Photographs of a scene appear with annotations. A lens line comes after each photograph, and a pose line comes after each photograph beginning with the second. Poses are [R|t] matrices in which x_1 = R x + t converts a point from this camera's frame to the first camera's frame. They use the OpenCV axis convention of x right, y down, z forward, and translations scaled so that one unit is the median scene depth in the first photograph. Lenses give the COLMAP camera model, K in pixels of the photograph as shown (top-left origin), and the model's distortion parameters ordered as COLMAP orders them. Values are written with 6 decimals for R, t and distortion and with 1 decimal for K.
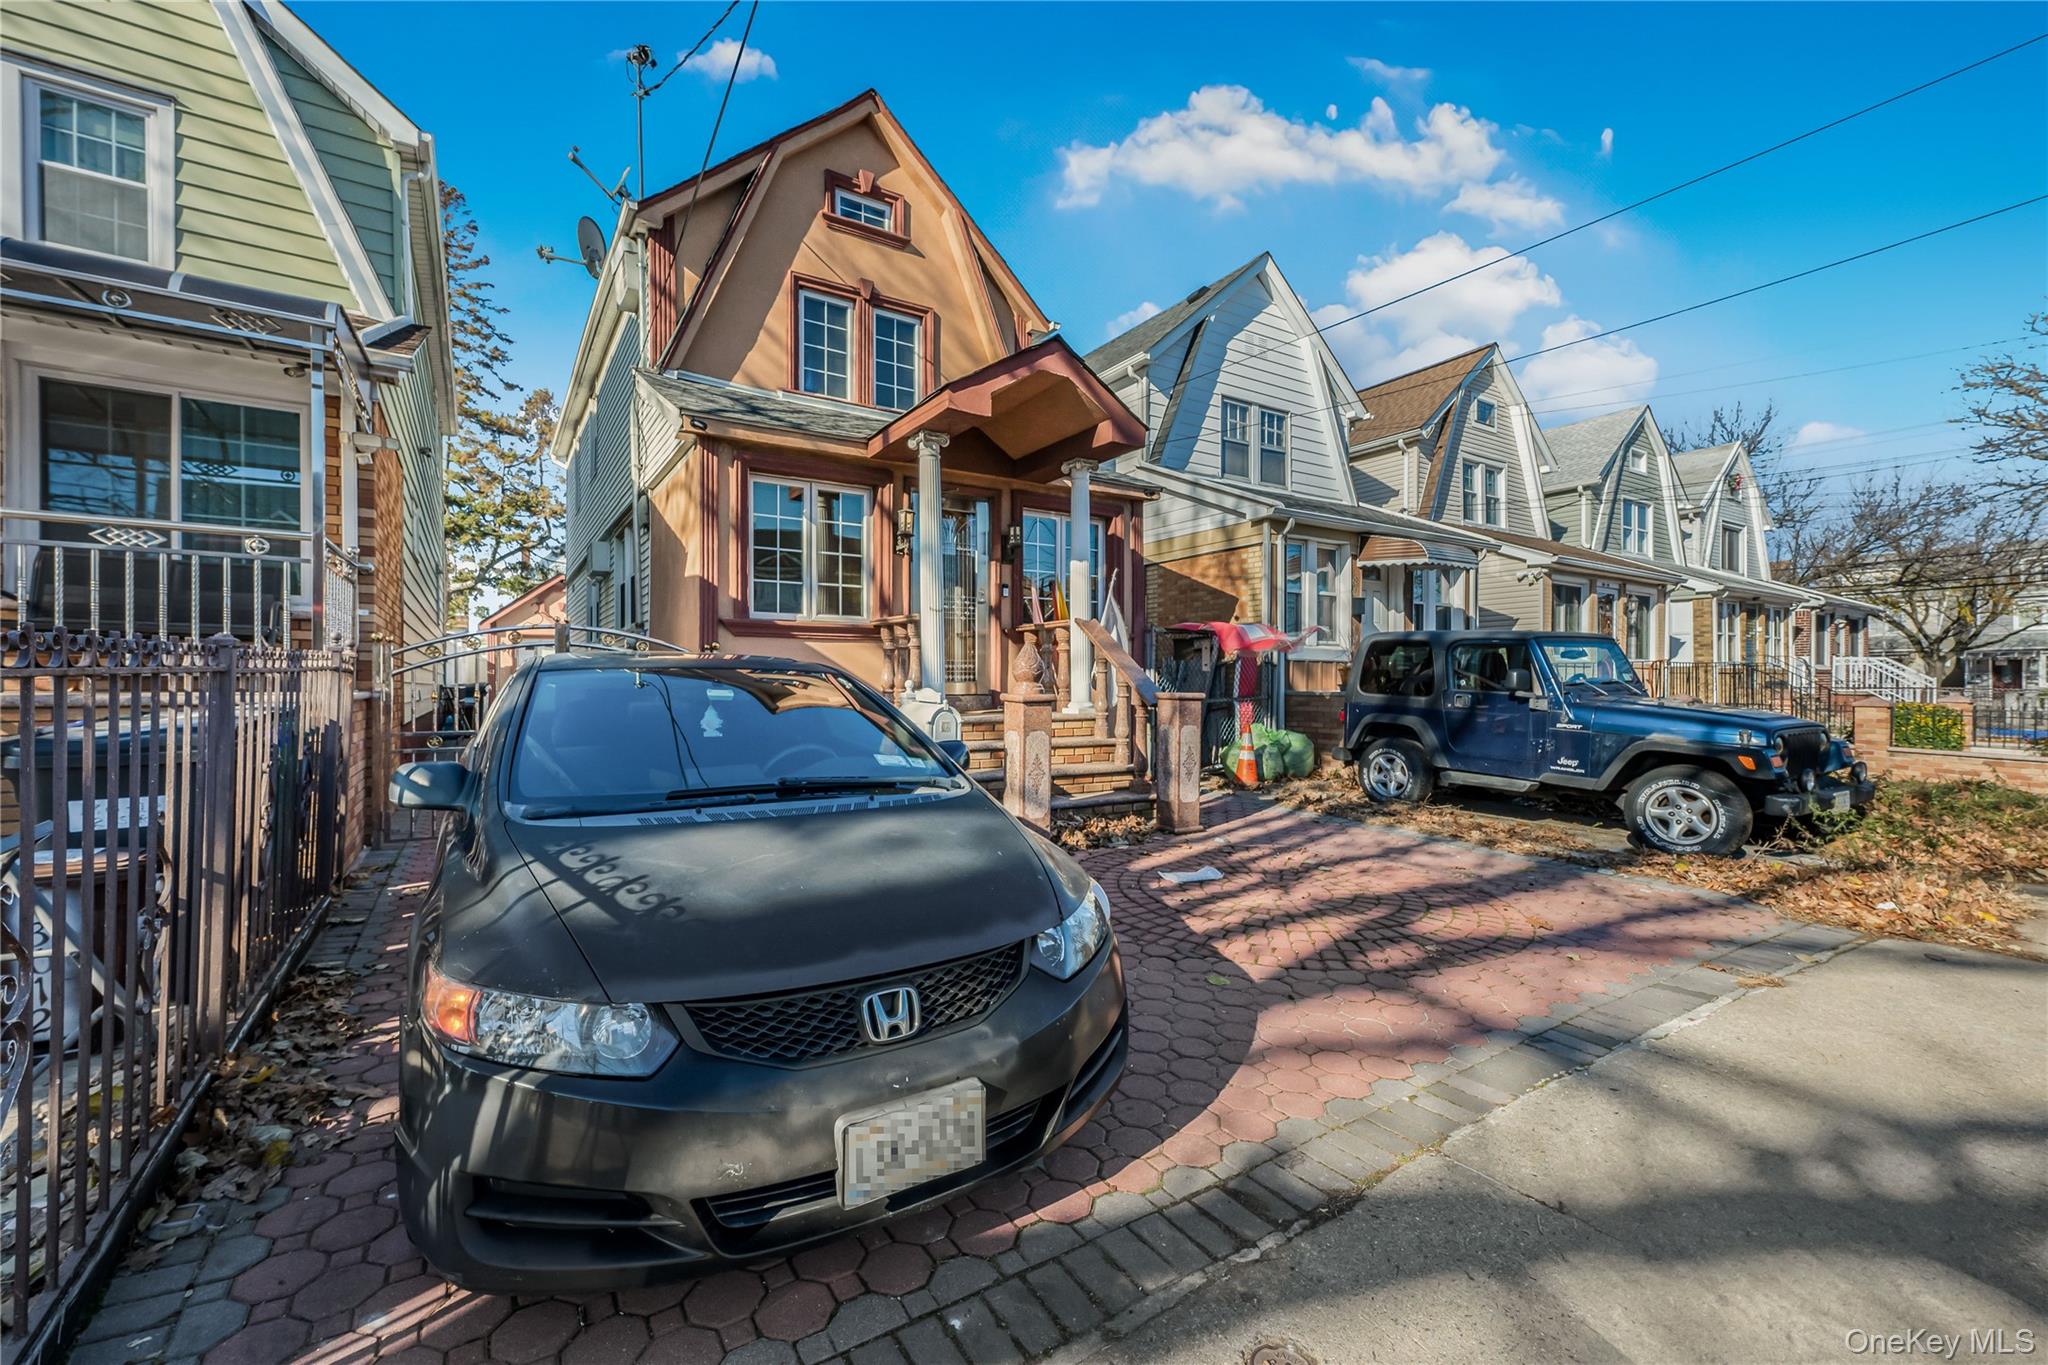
lens RADIAL K [[818.6, 0, 1019.2], [0, 818.6, 685.4], [0, 0, 1]] dist [0.010070, 0.000119]
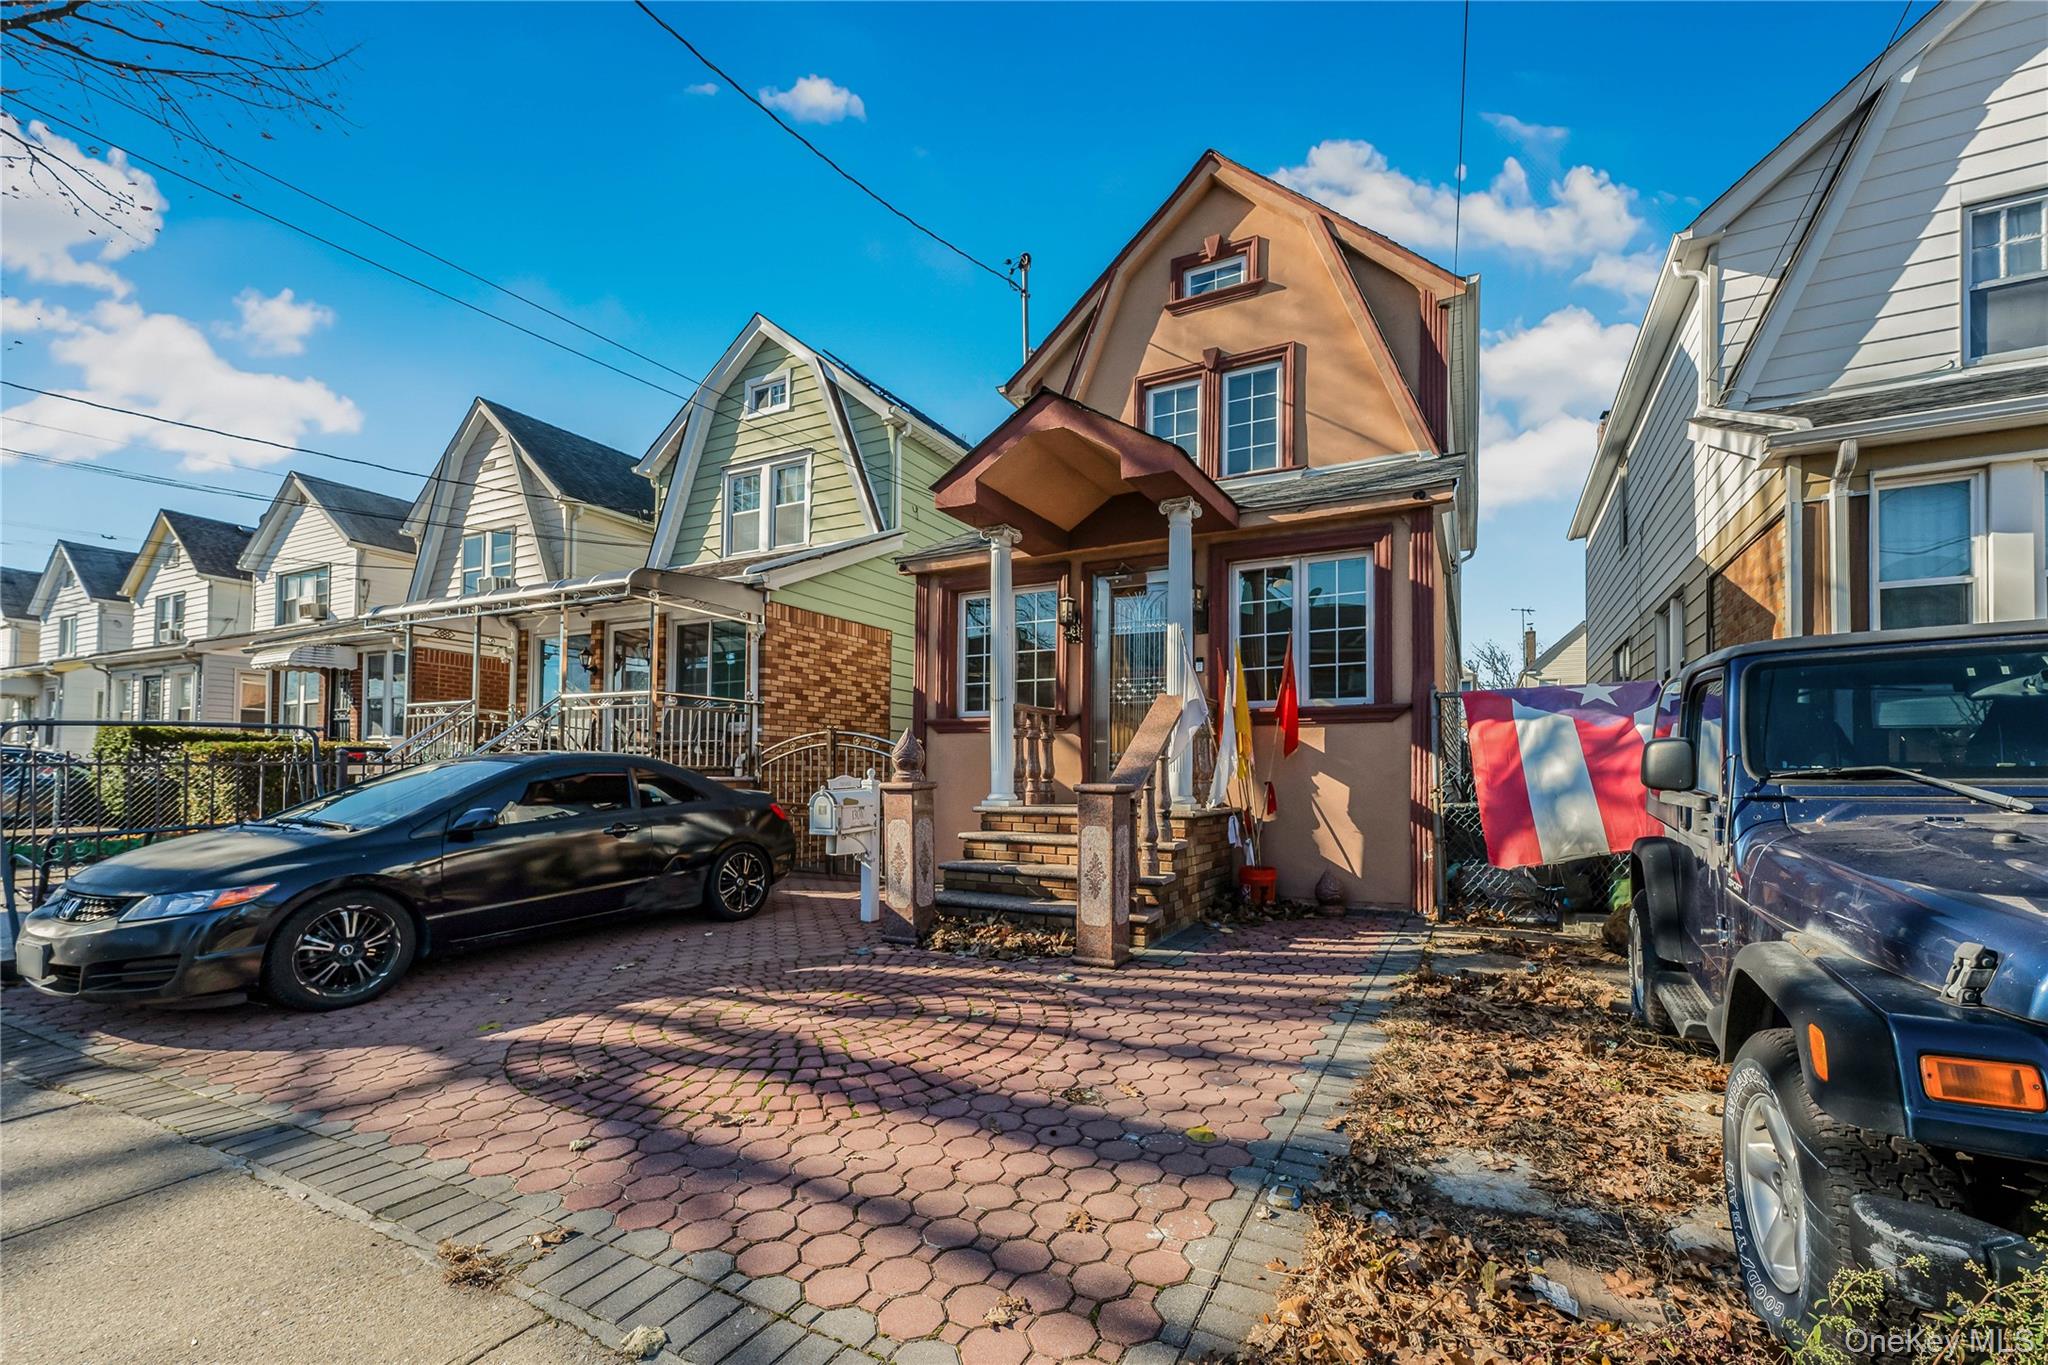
lens RADIAL K [[818.6, 0, 1003.6], [0, 818.6, 751.5], [0, 0, 1]] dist [0.010070, 0.000119]
pose [[0.518952, -0.020562, -0.854556, 0.539570], [-0.004064, 0.999640, -0.026521, -0.000978], [0.854793, 0.017236, 0.518682, 0.337077]]
